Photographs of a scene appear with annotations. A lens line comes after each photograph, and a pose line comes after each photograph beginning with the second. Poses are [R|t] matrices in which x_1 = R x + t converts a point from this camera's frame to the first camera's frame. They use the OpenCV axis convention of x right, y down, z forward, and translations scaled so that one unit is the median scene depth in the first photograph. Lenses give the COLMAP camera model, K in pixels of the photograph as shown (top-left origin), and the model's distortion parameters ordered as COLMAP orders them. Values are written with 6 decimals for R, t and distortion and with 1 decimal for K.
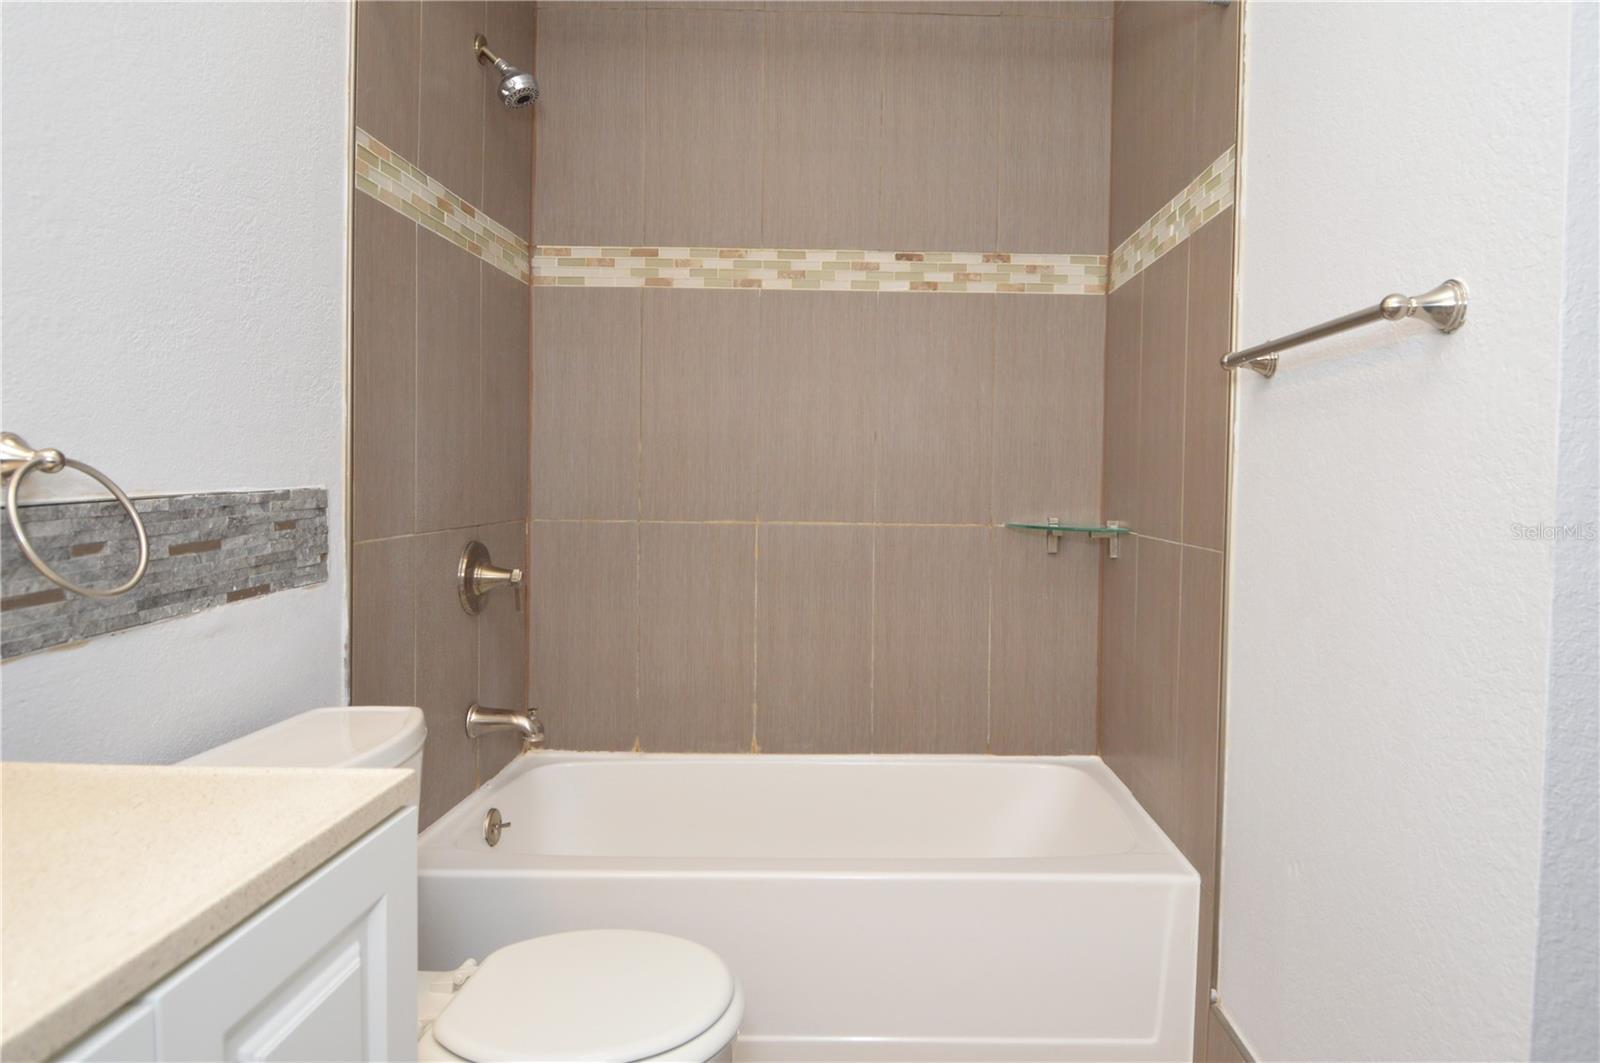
lens RADIAL K [[942.3, 0, 851.7], [0, 942.3, 492.2], [0, 0, 1]] dist [0.005763, -0.019427]
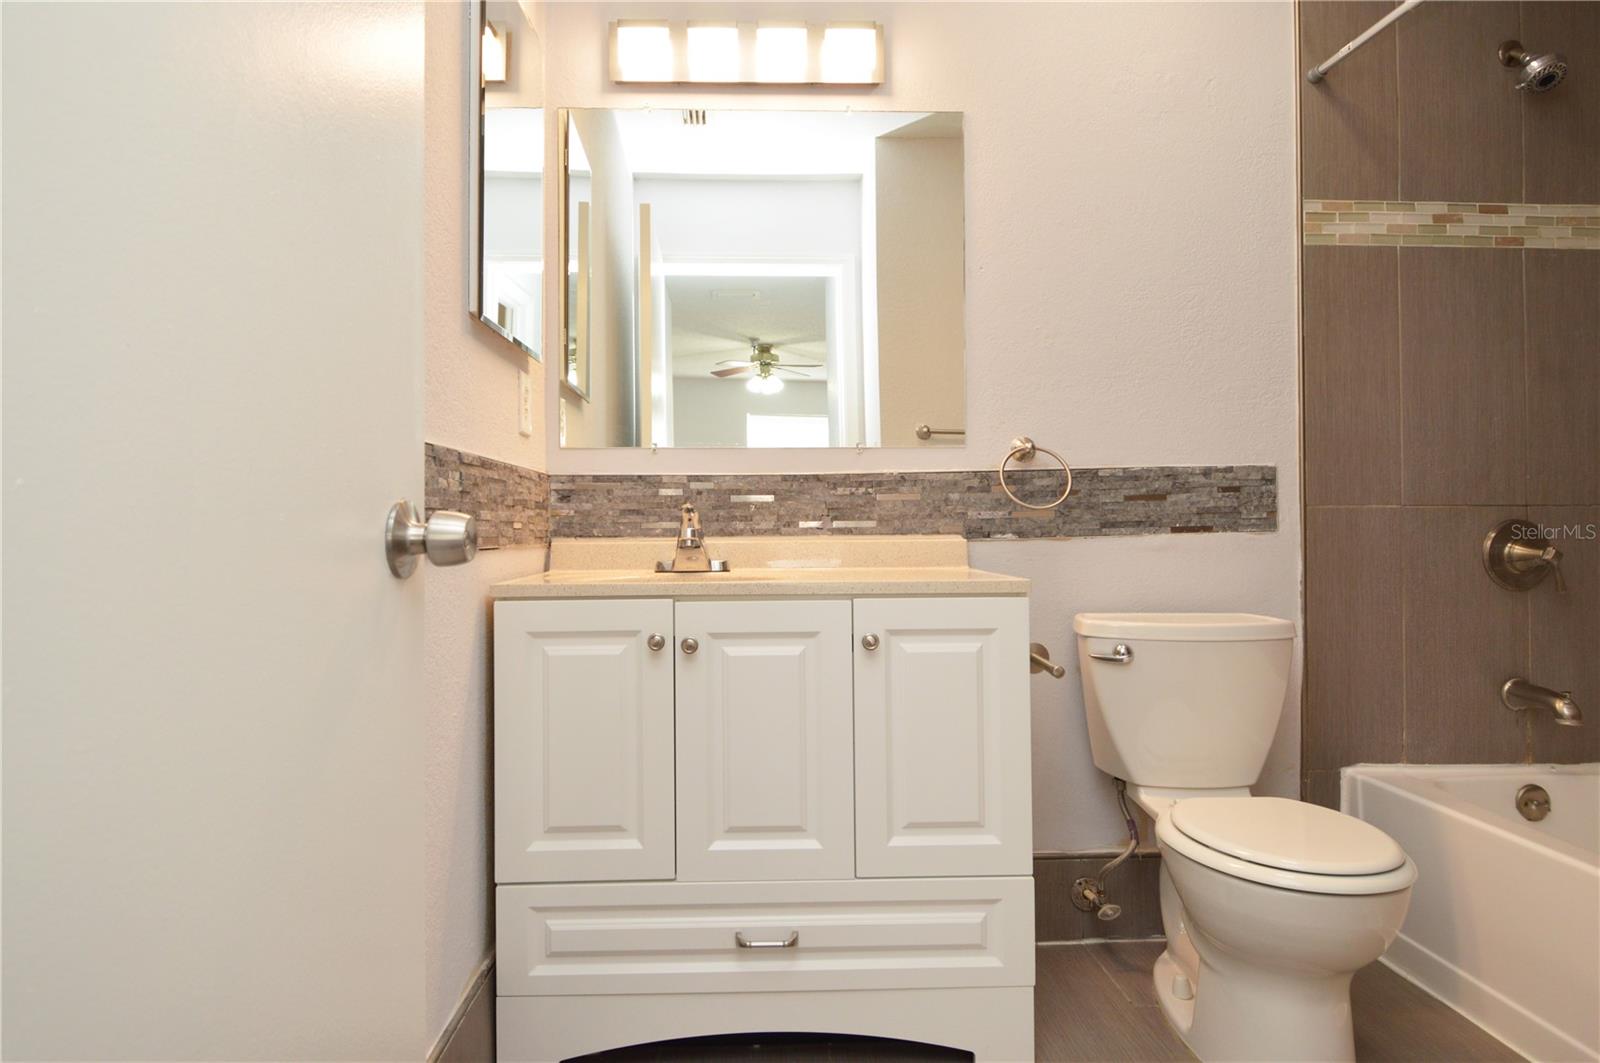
lens RADIAL K [[851.8, 0, 758.8], [0, 851.8, 506.1], [0, 0, 1]] dist [0.016411, -0.025352]
pose [[0.029041, -0.026778, -0.999219, 0.700730], [-0.016041, 0.999500, -0.027251, 0.104118], [0.999450, 0.016820, 0.028597, 0.191645]]
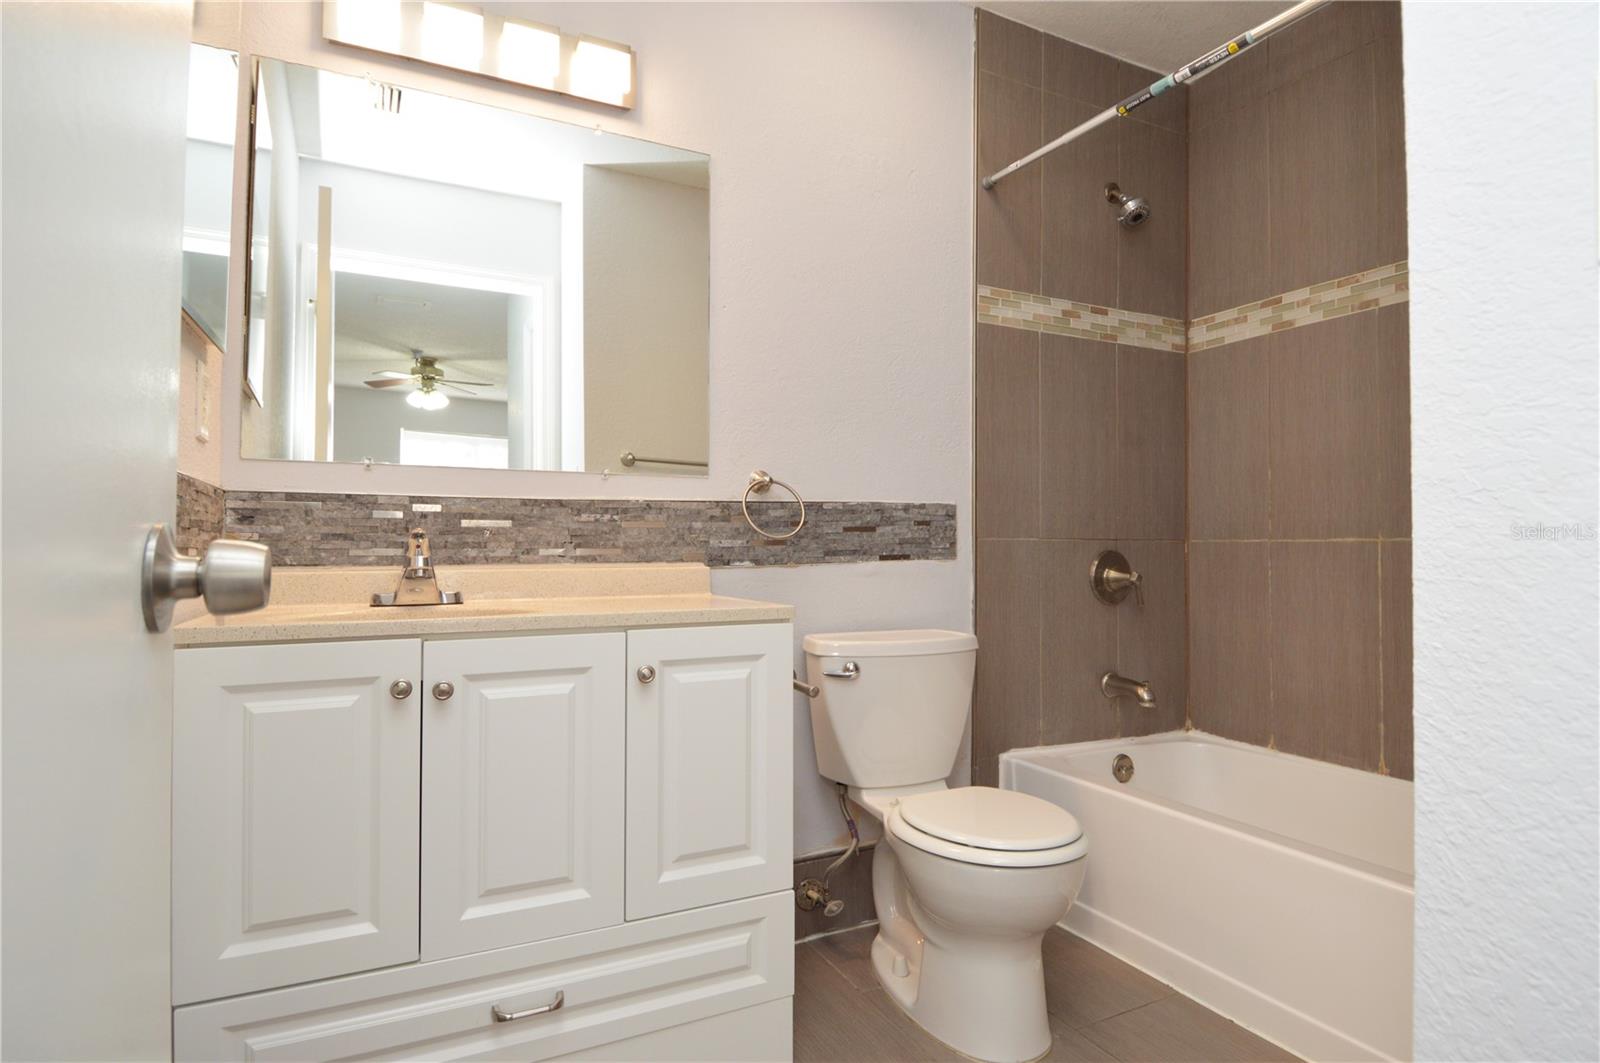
lens RADIAL K [[822.7, 0, 791.6], [0, 822.7, 519.4], [0, 0, 1]] dist [0.009086, -0.020989]
pose [[0.442945, -0.036159, -0.895819, 0.628629], [-0.017760, 0.998636, -0.049091, 0.100963], [0.896373, 0.037654, 0.441698, 0.092091]]
